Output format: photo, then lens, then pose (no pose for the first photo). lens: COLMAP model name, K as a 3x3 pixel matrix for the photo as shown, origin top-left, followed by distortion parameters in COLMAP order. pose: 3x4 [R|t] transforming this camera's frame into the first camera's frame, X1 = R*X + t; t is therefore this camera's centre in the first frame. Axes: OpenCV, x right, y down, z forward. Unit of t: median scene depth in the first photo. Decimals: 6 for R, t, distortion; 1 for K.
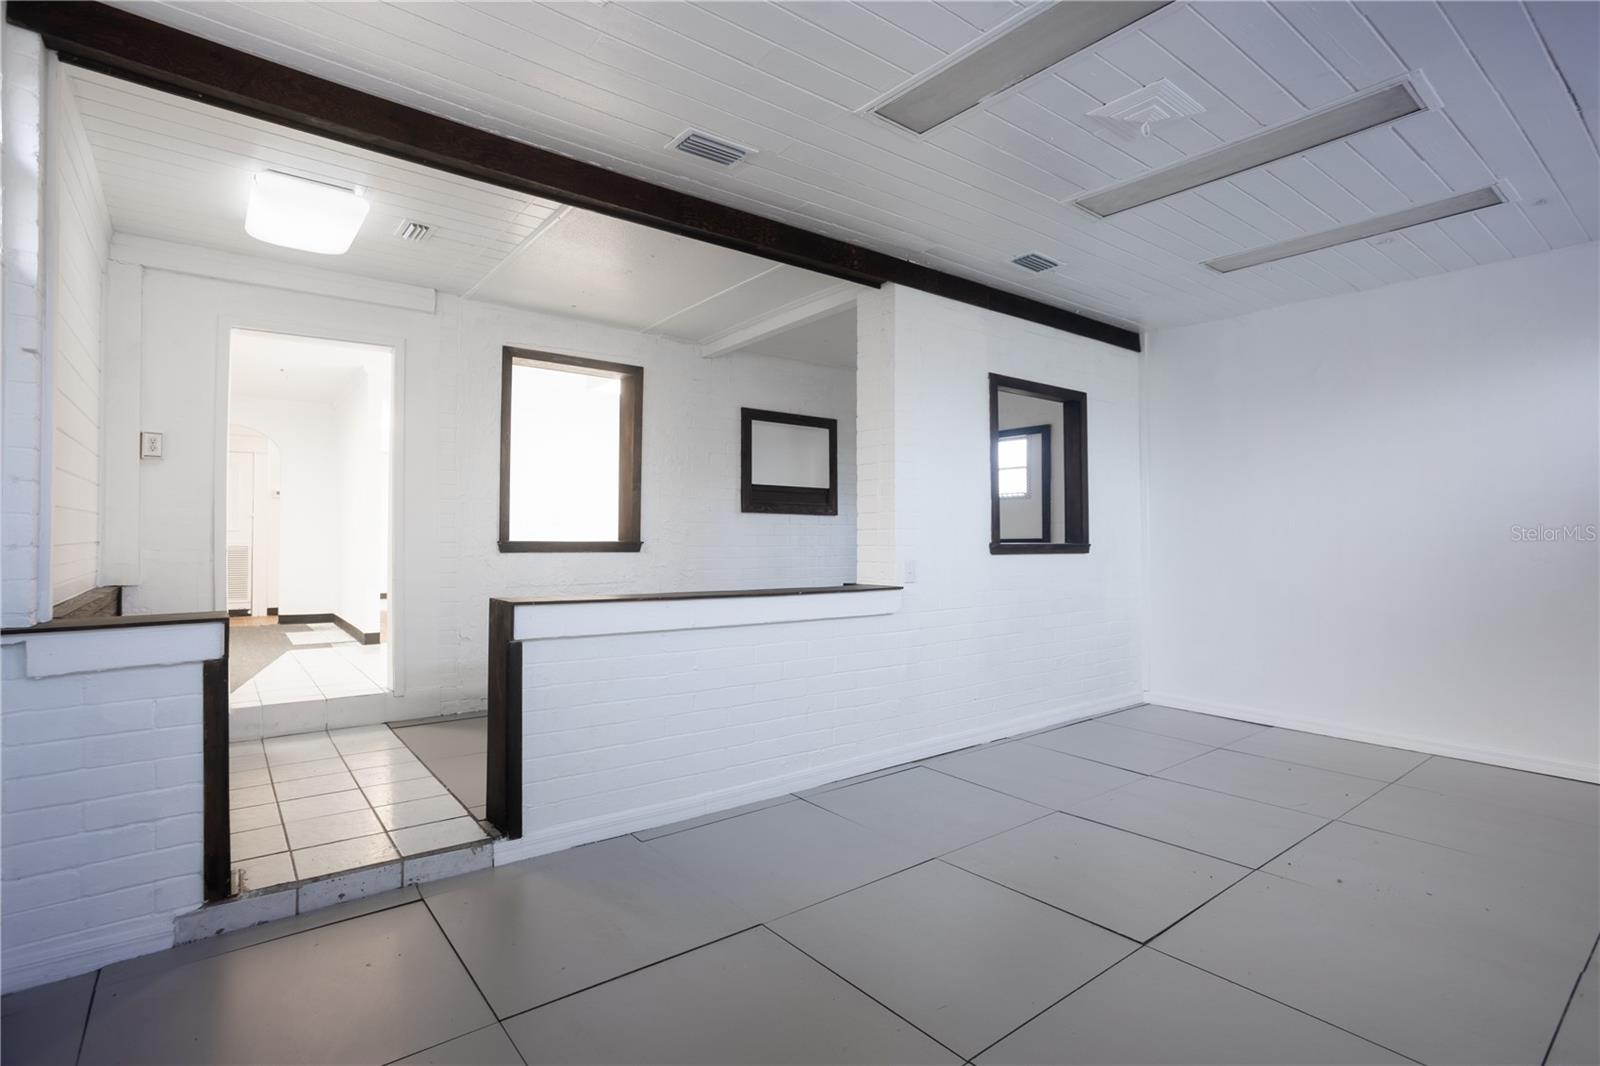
lens RADIAL K [[768.7, 0, 796.8], [0, 768.7, 531.2], [0, 0, 1]] dist [-0.042588, 0.020780]
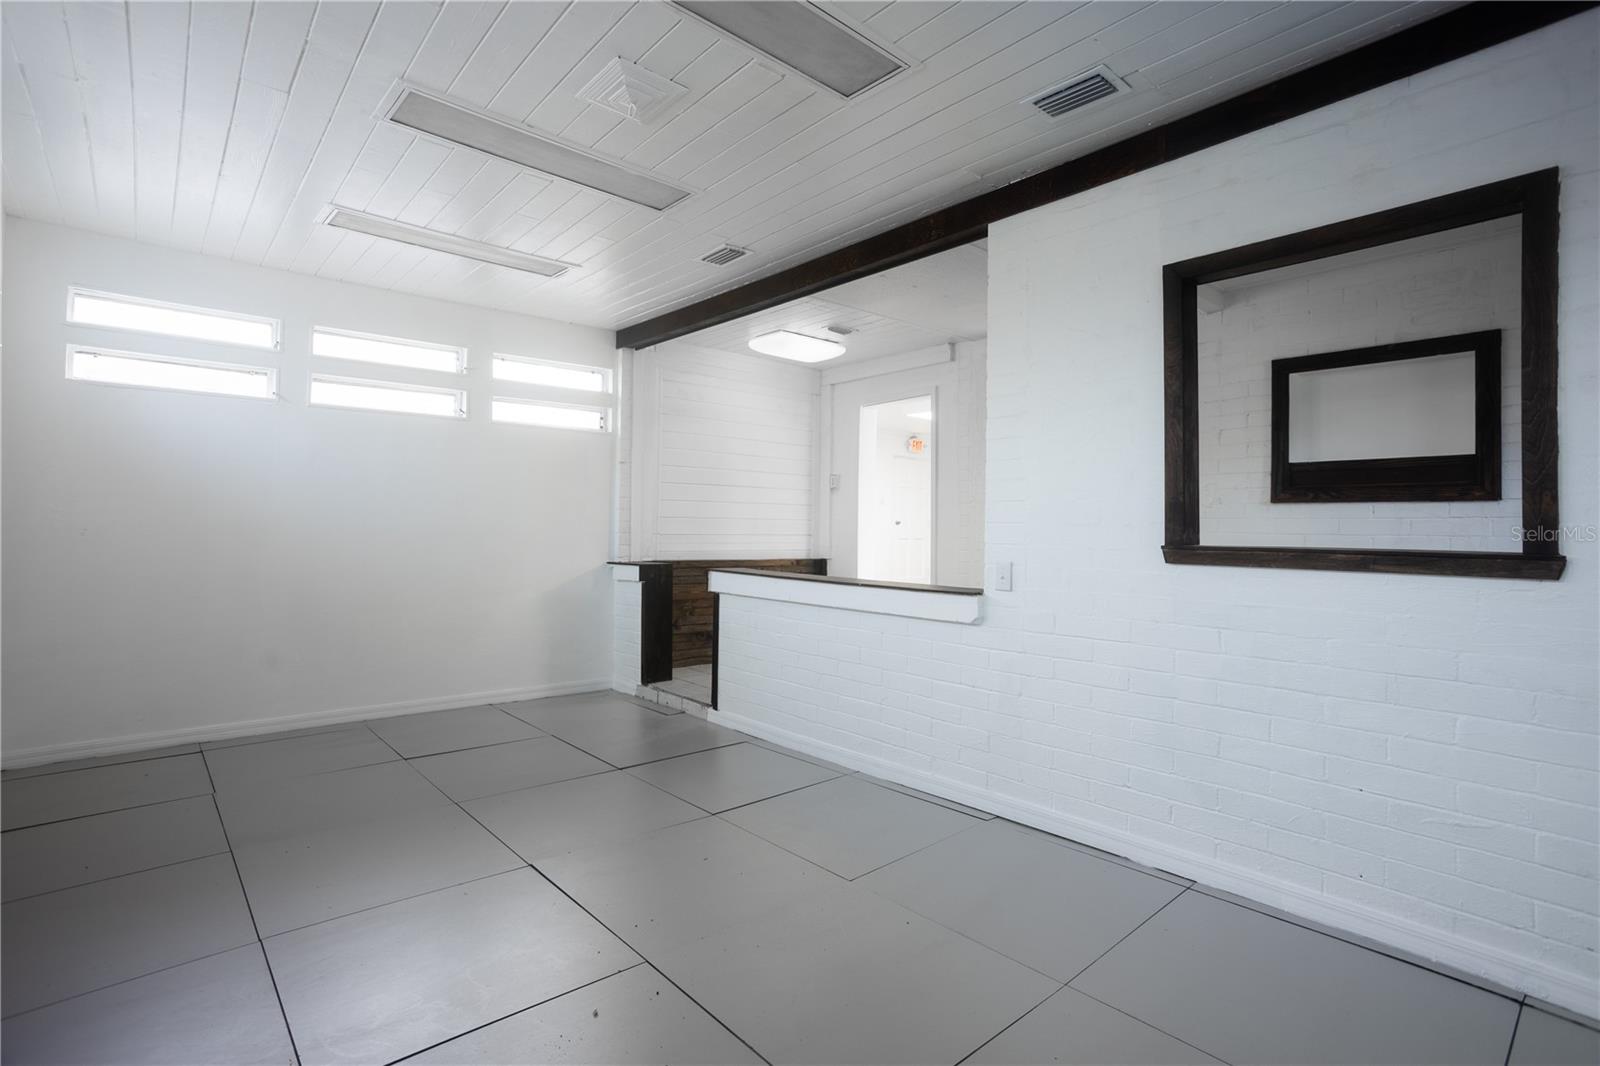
lens RADIAL K [[768.7, 0, 795.9], [0, 768.7, 536.3], [0, 0, 1]] dist [-0.042588, 0.020780]
pose [[0.063545, 0.006696, -0.997957, 0.945350], [-0.001127, 0.999977, 0.006638, 0.004849], [0.997978, 0.000703, 0.063551, 0.753480]]
